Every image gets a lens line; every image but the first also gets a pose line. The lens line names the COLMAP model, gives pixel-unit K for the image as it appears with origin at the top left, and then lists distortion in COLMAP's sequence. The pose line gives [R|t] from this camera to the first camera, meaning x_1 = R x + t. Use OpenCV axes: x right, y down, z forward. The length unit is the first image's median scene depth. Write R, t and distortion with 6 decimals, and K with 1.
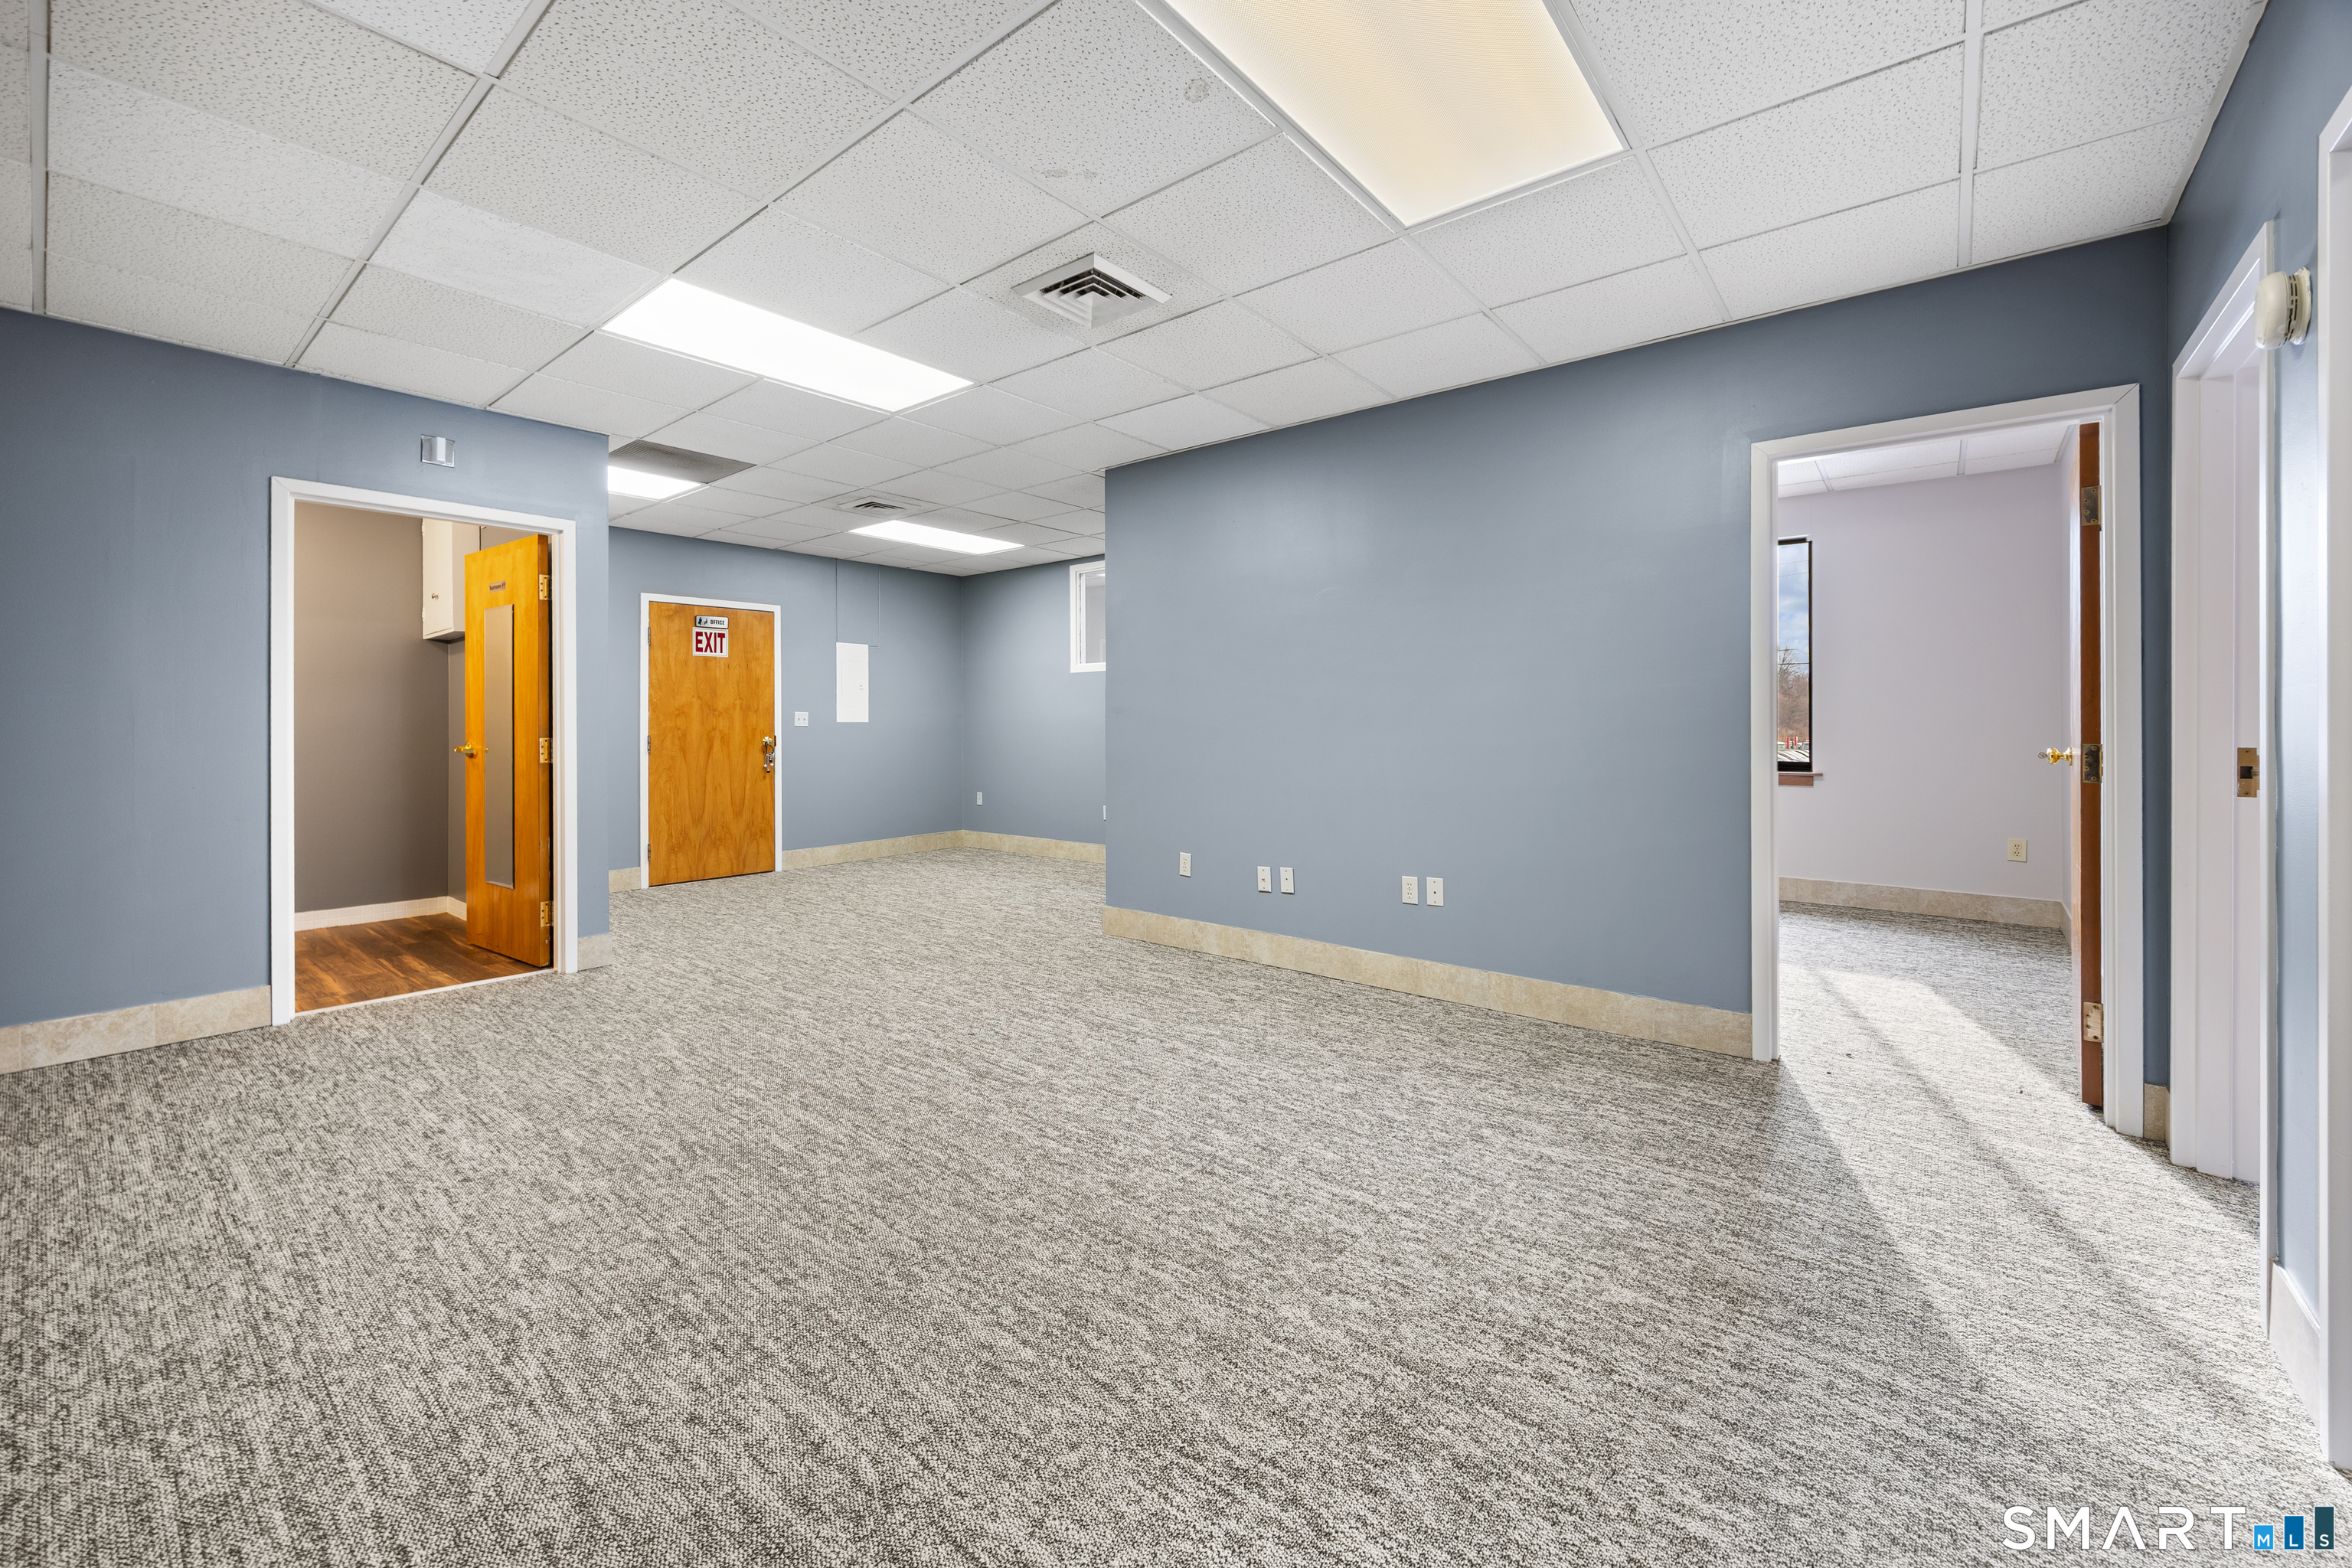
lens RADIAL K [[939.8, 0, 1175.1], [0, 939.8, 715.0], [0, 0, 1]] dist [0.001493, 0.000698]
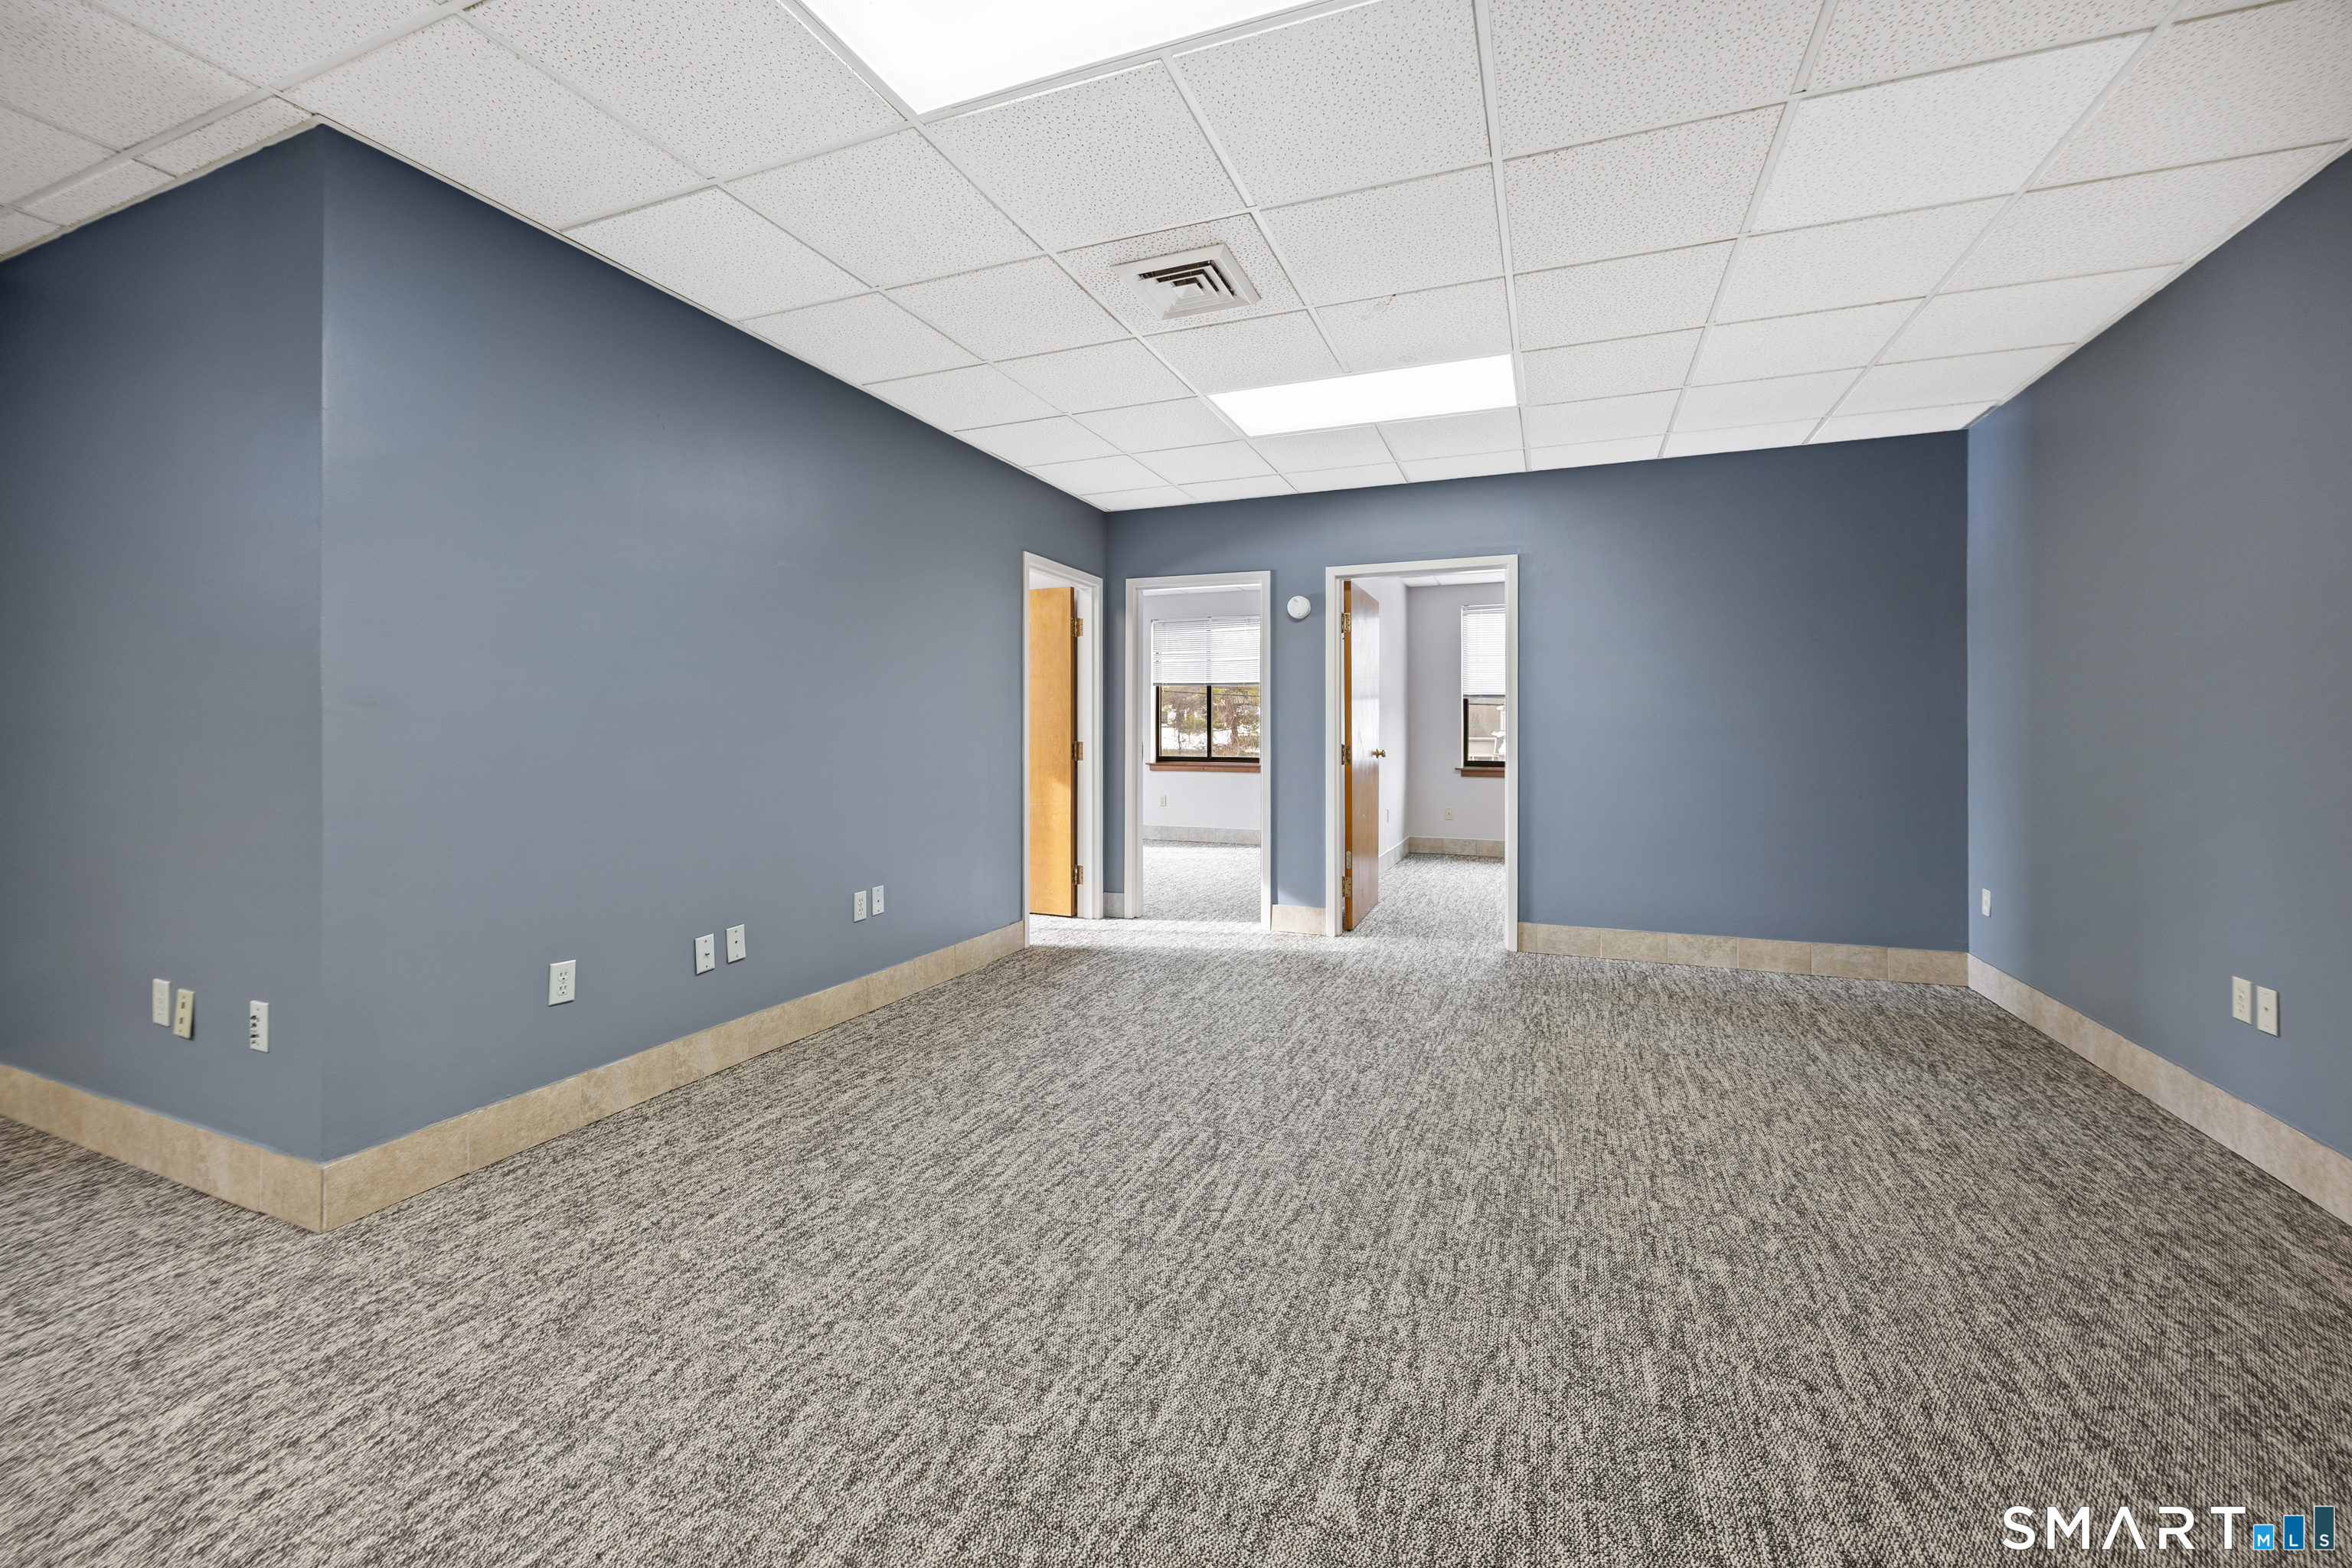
lens RADIAL K [[939.8, 0, 1175.1], [0, 939.8, 715.0], [0, 0, 1]] dist [0.001493, 0.000698]
pose [[-0.298186, 0.019265, 0.954313, -1.245294], [-0.009868, 0.999681, -0.023264, 0.017600], [-0.954457, -0.016354, -0.297901, 1.609493]]
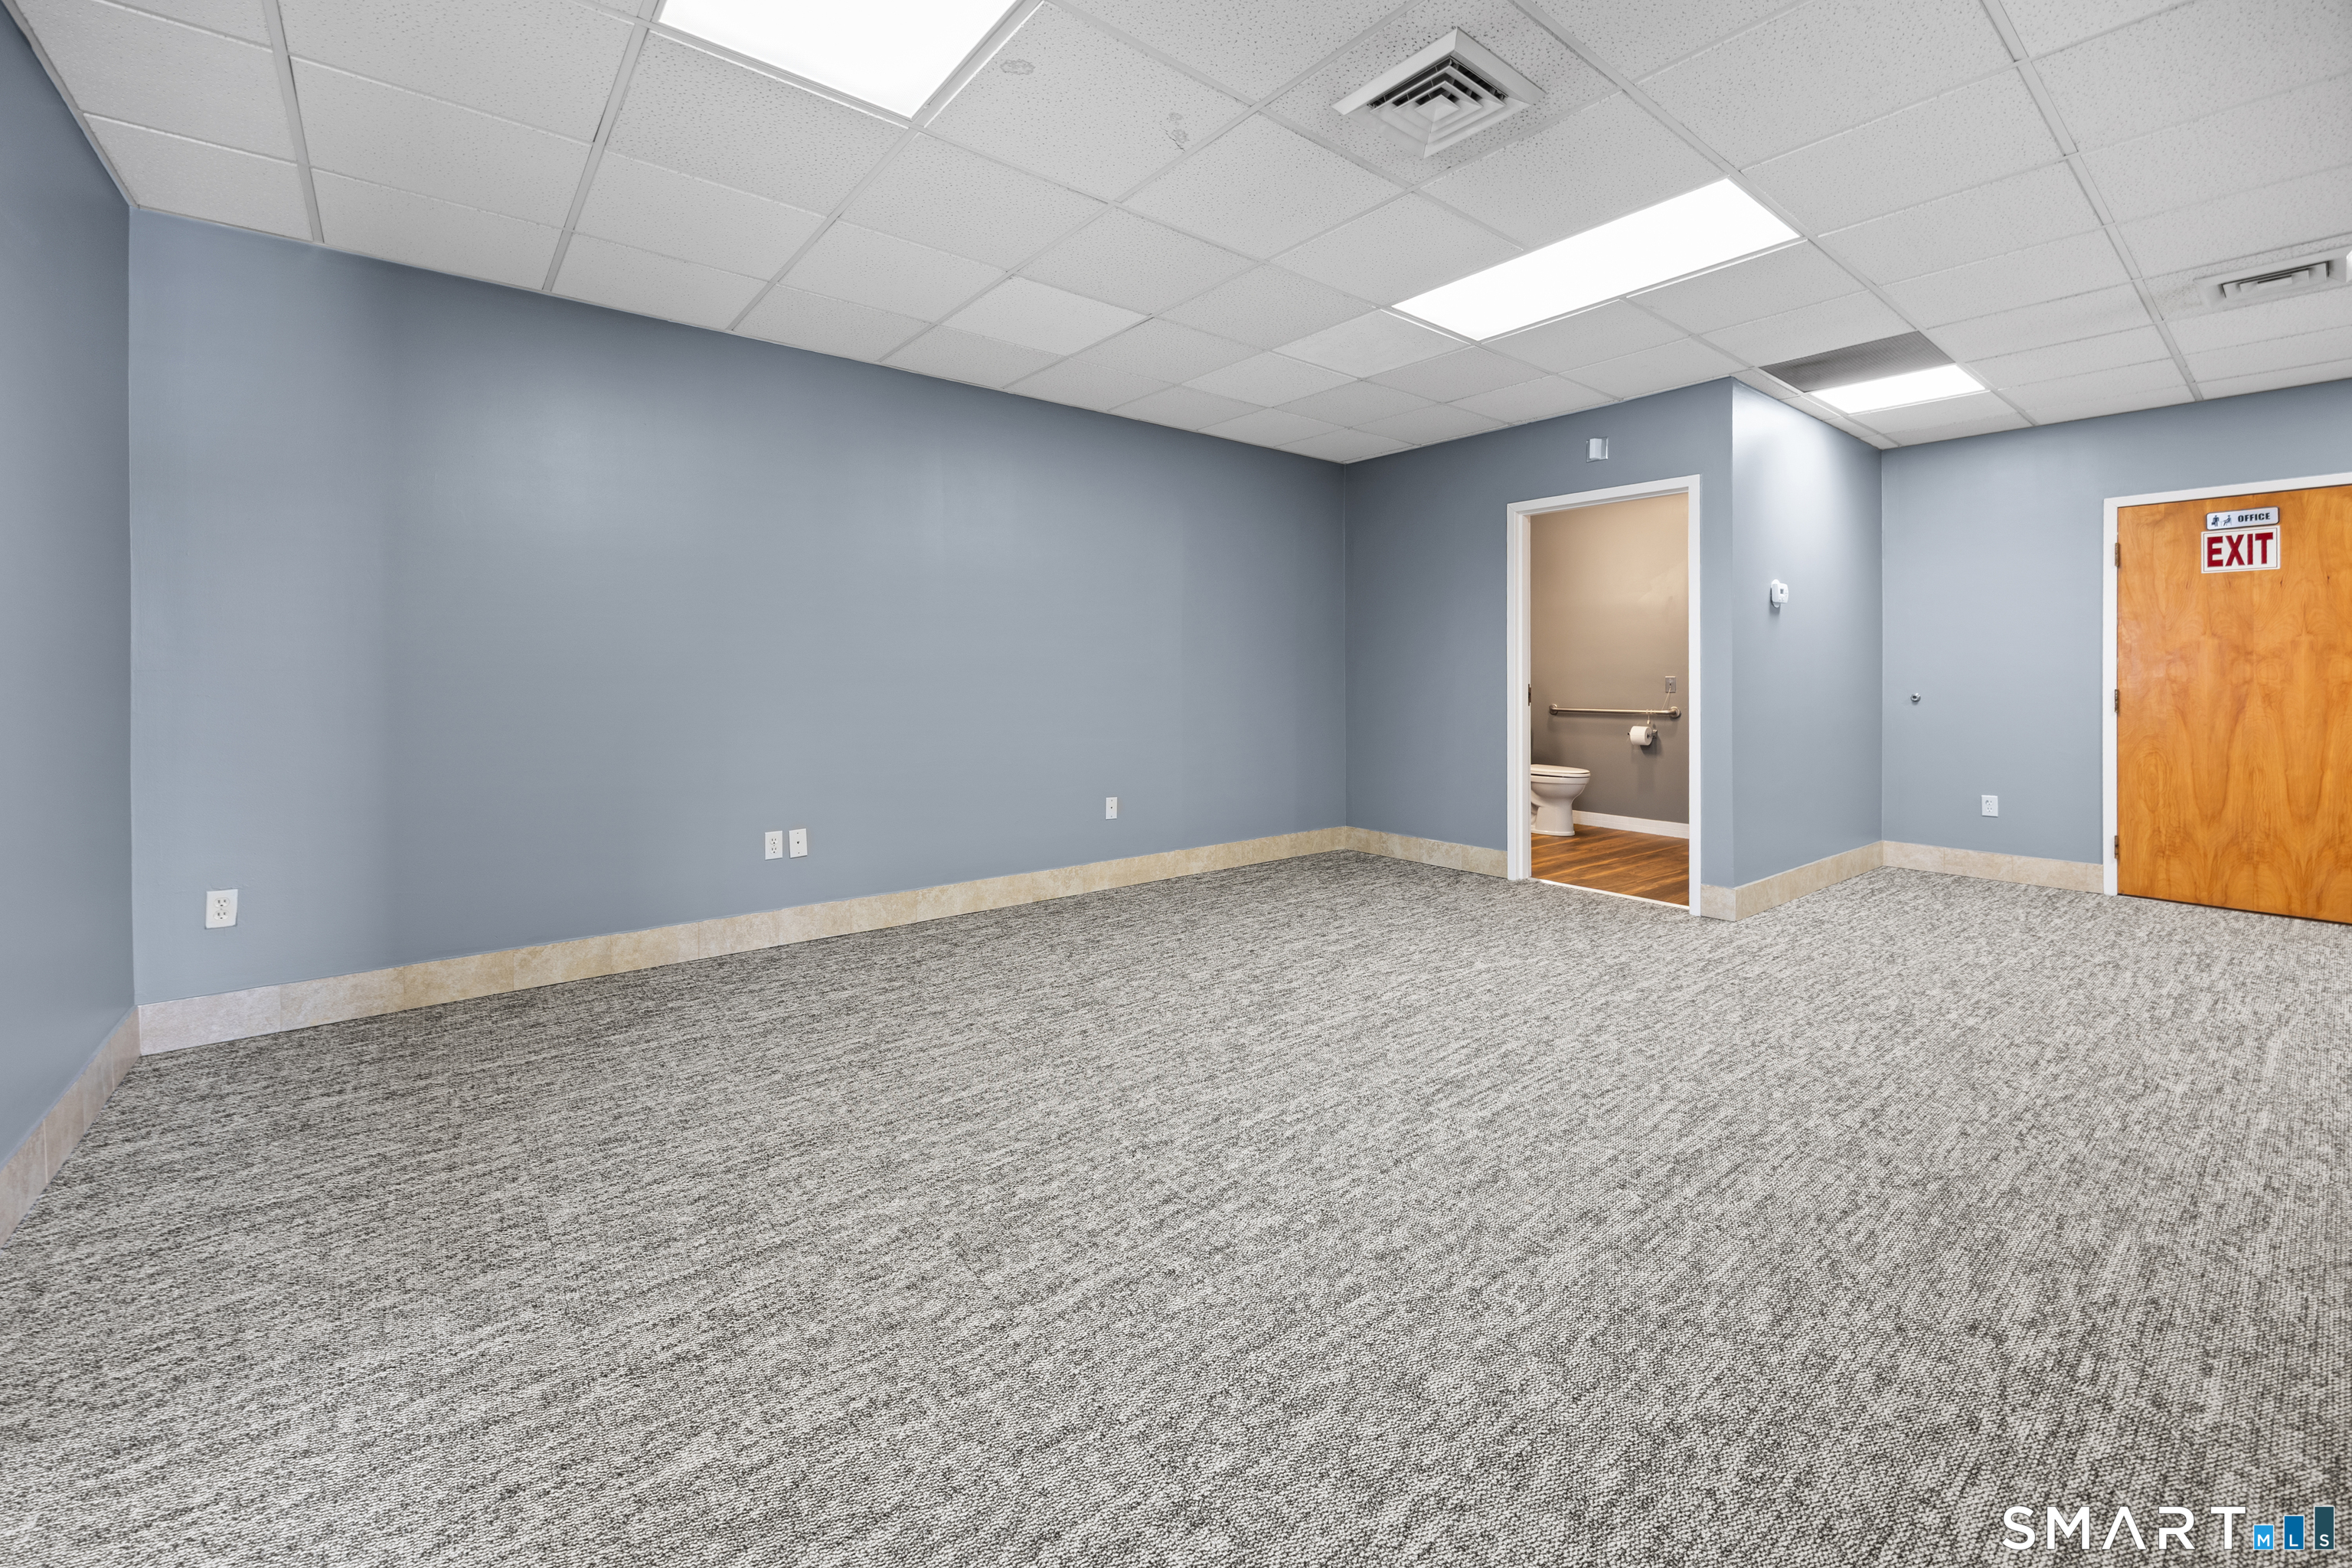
lens RADIAL K [[944.6, 0, 1183.8], [0, 944.6, 692.9], [0, 0, 1]] dist [-0.001920, -0.000122]
pose [[-0.196778, 0.017597, -0.980290, 0.854187], [0.009739, 0.999825, 0.015993, 0.014089], [0.980400, -0.006400, -0.196915, 1.171810]]
